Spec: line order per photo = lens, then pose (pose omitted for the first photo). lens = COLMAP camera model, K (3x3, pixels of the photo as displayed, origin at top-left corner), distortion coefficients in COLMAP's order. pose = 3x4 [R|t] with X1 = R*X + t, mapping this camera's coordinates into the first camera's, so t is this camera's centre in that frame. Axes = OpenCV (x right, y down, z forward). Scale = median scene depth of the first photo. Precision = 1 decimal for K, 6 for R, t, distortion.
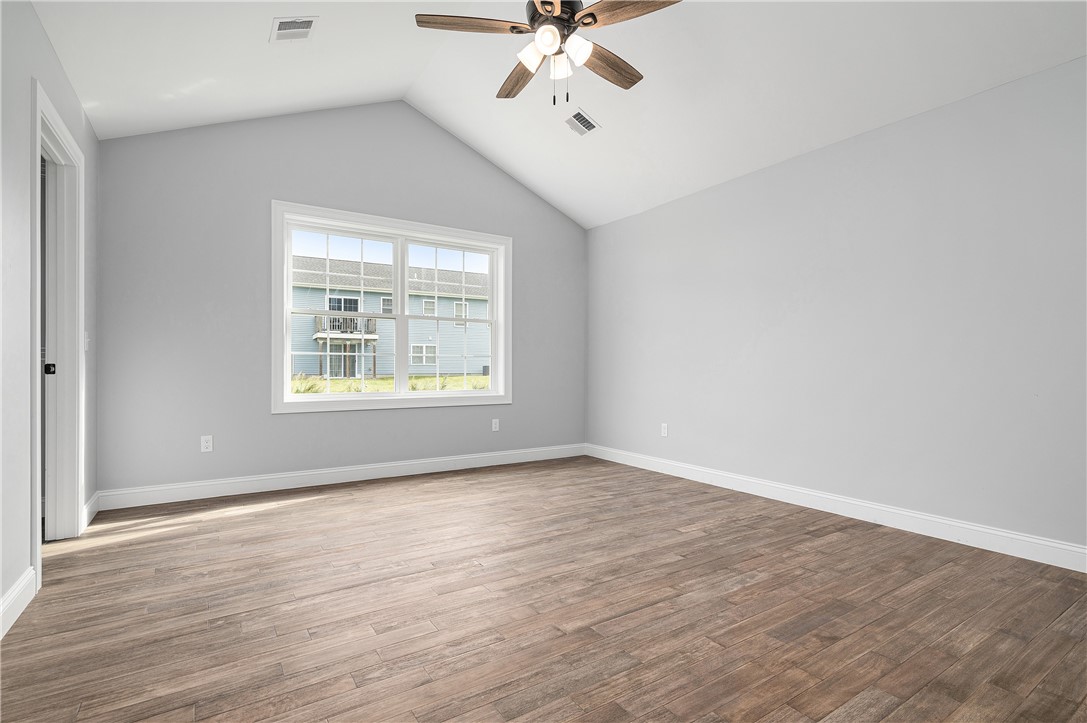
lens RADIAL K [[511.1, 0, 543.0], [0, 511.1, 364.1], [0, 0, 1]] dist [0.006273, -0.000065]
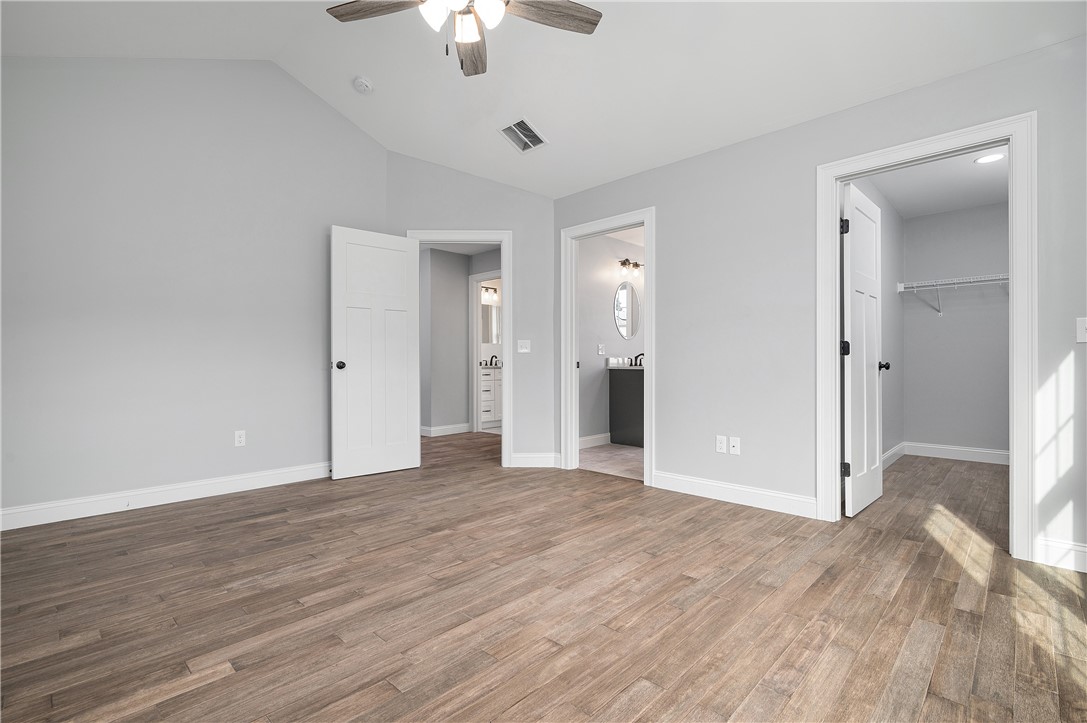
lens RADIAL K [[492.2, 0, 544.0], [0, 492.2, 368.4], [0, 0, 1]] dist [0.002520, -0.000471]
pose [[-0.973810, 0.000377, -0.227362, 0.086994], [-0.001140, 0.999978, 0.006537, 0.010479], [0.227360, 0.006625, -0.973788, 2.134233]]
